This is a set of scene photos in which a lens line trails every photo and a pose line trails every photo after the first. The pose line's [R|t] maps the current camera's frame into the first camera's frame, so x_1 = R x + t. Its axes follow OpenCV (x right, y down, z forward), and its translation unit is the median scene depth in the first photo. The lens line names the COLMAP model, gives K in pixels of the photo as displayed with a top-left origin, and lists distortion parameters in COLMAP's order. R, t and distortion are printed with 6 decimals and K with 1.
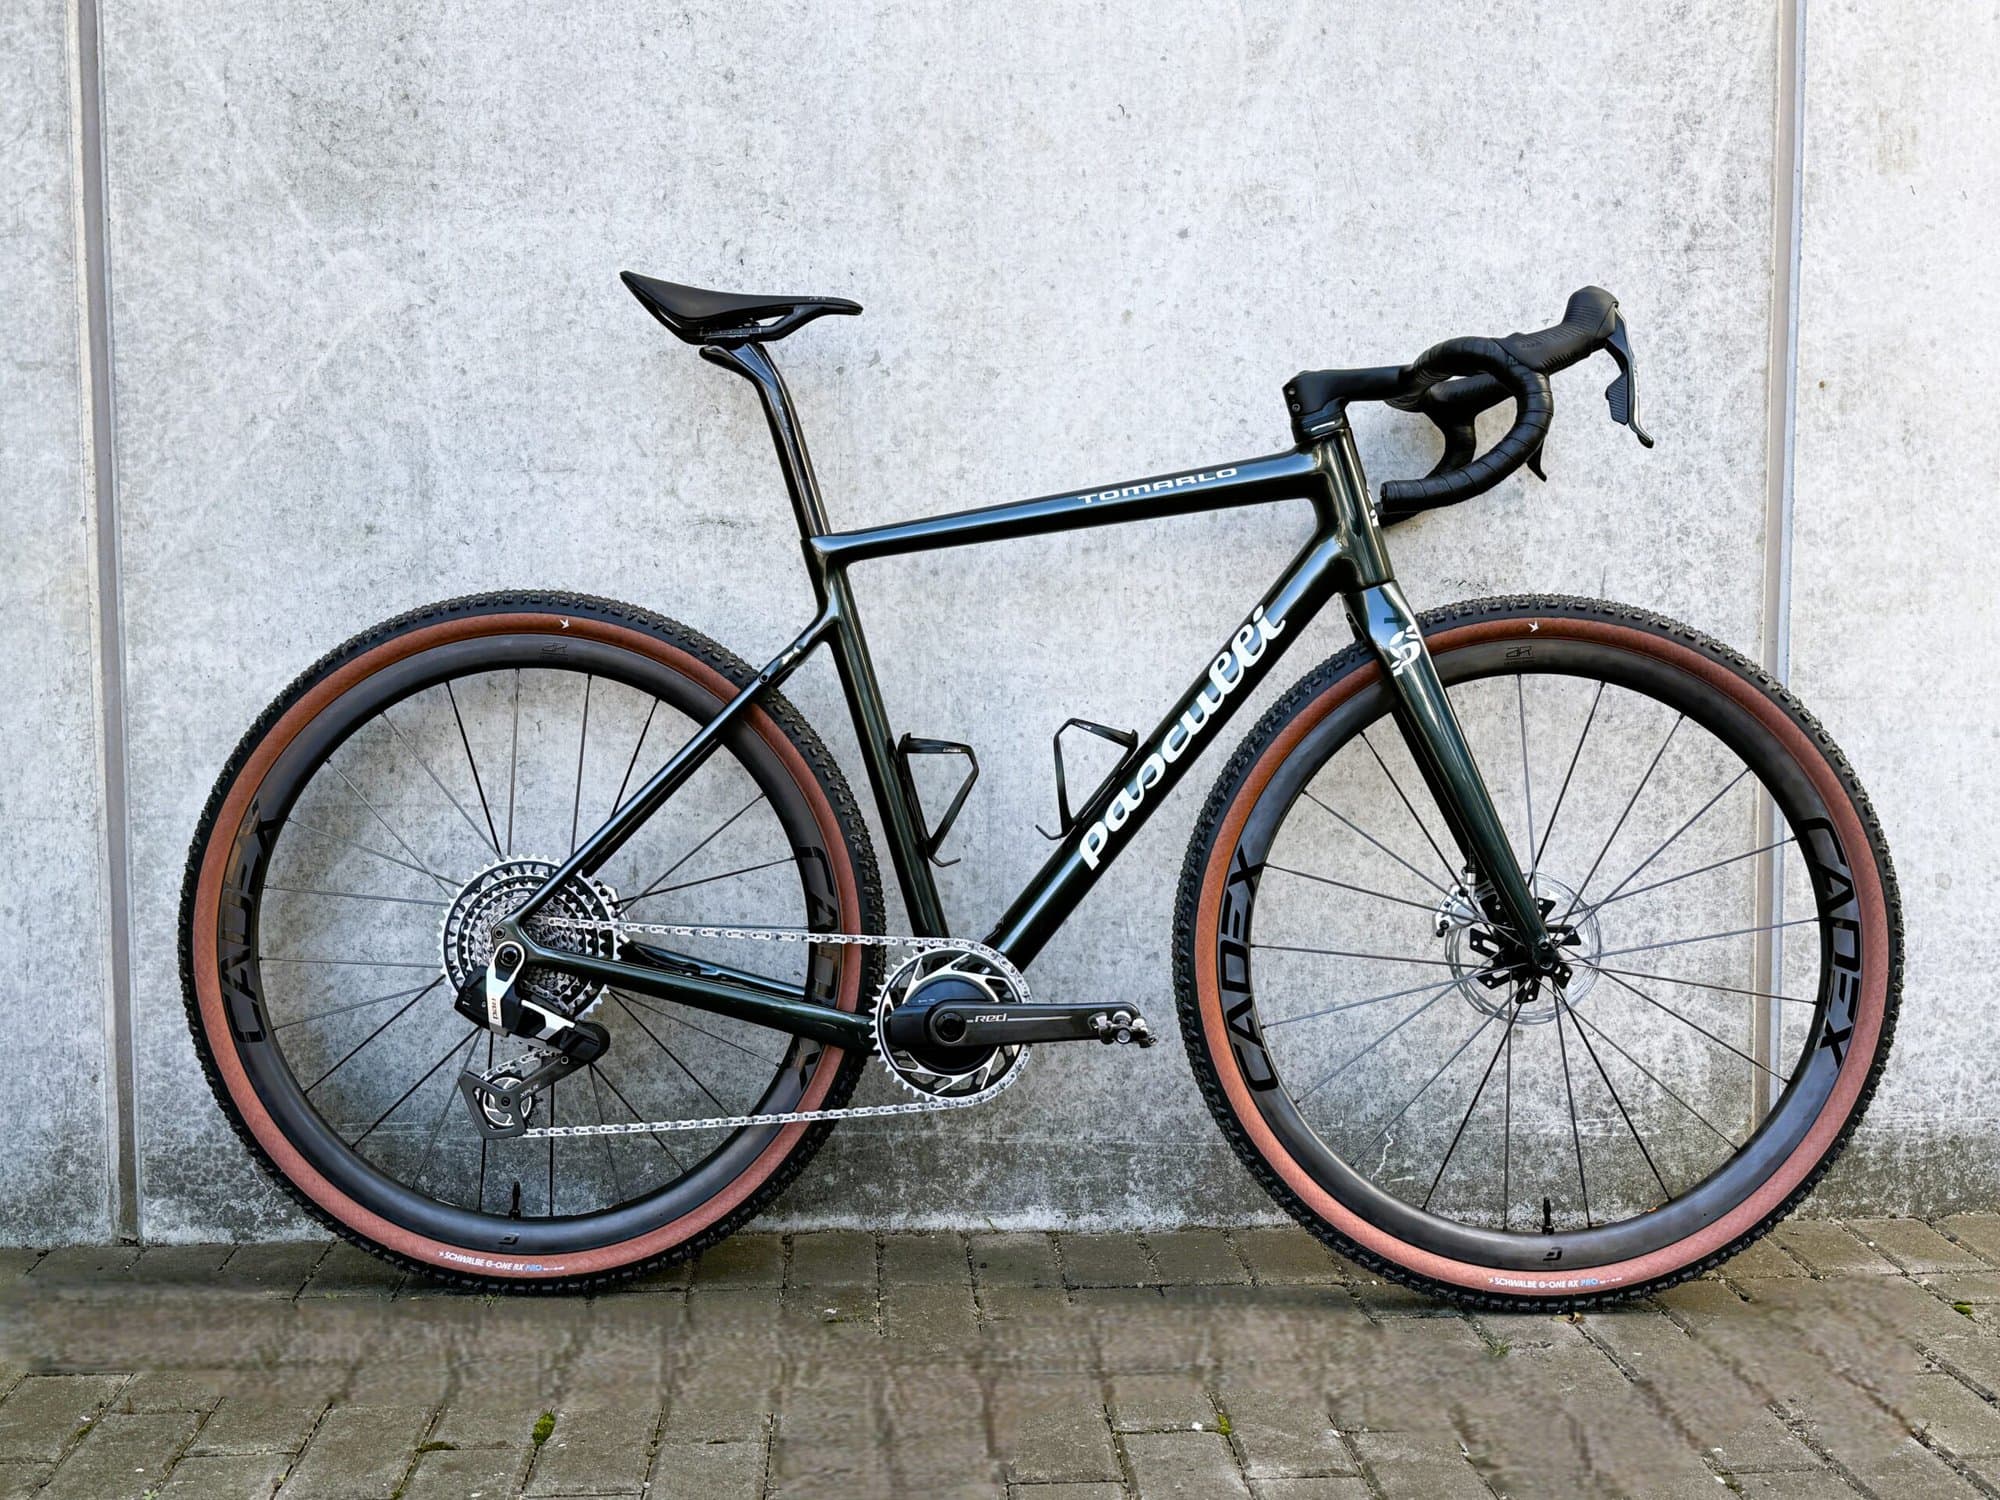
lens RADIAL K [[2257.8, 0, 982.5], [0, 2257.8, 751.1], [0, 0, 1]] dist [0.094527, 0.000000]
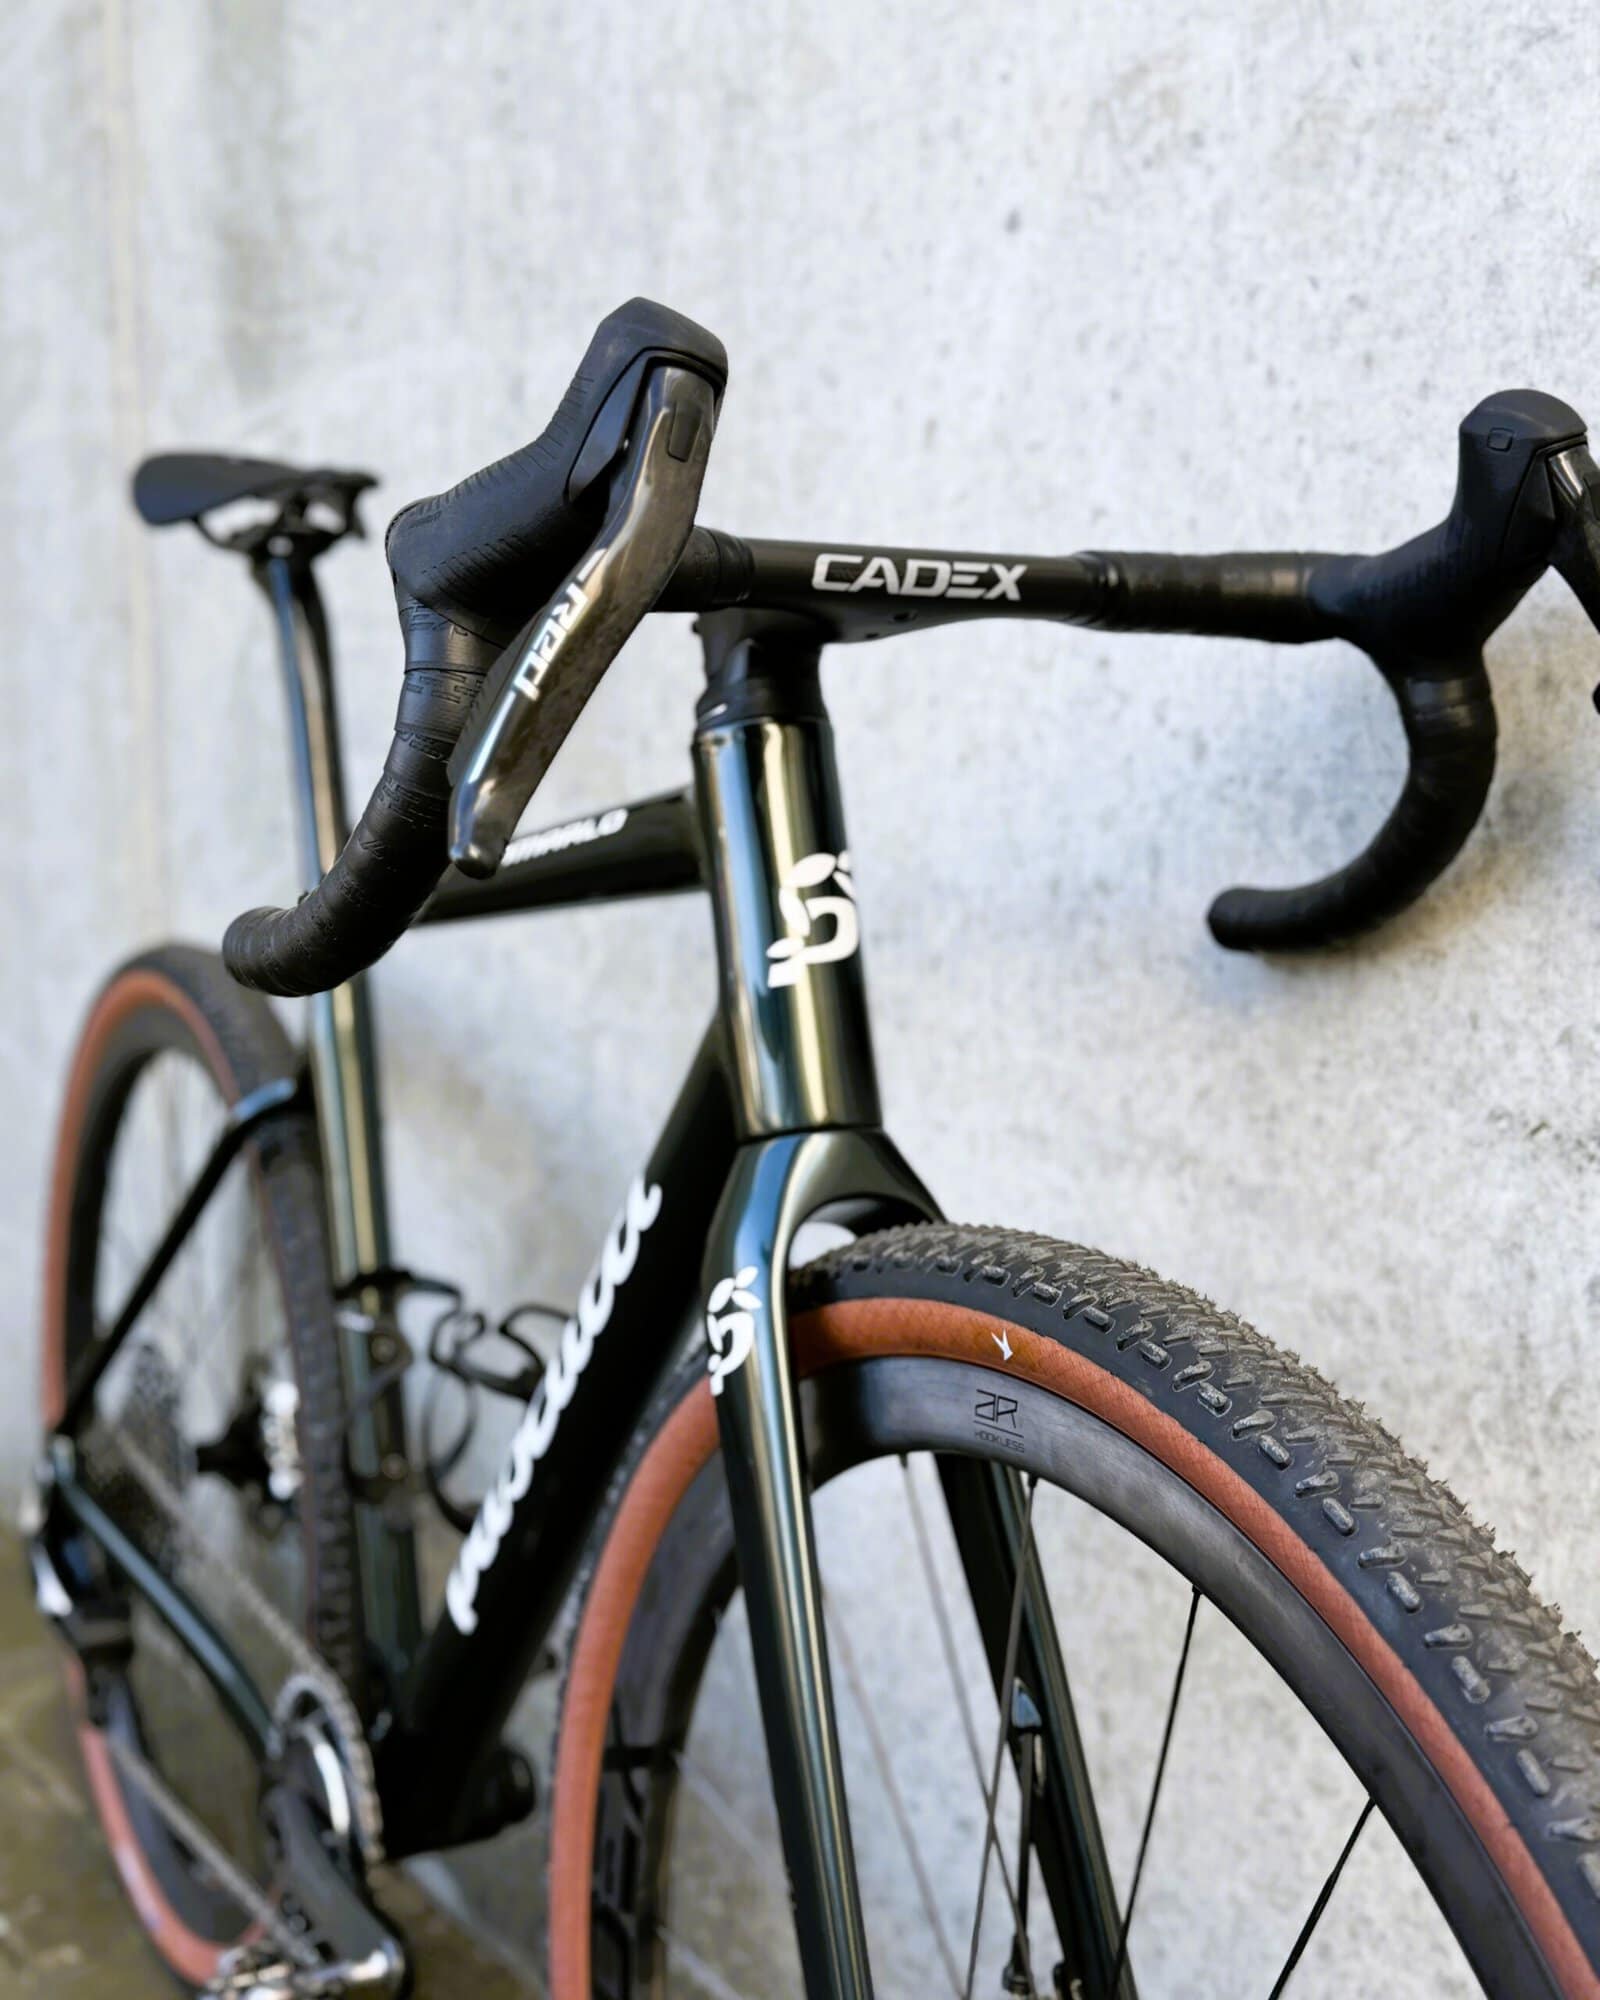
lens RADIAL K [[2426.4, 0, 798.8], [0, 2426.4, 1008.7], [0, 0, 1]] dist [0.072757, 0.000000]
pose [[0.530356, 0.113428, -0.840153, 0.468961], [-0.064400, 0.993536, 0.093483, -0.121724], [0.845326, 0.004526, 0.534232, 0.721451]]
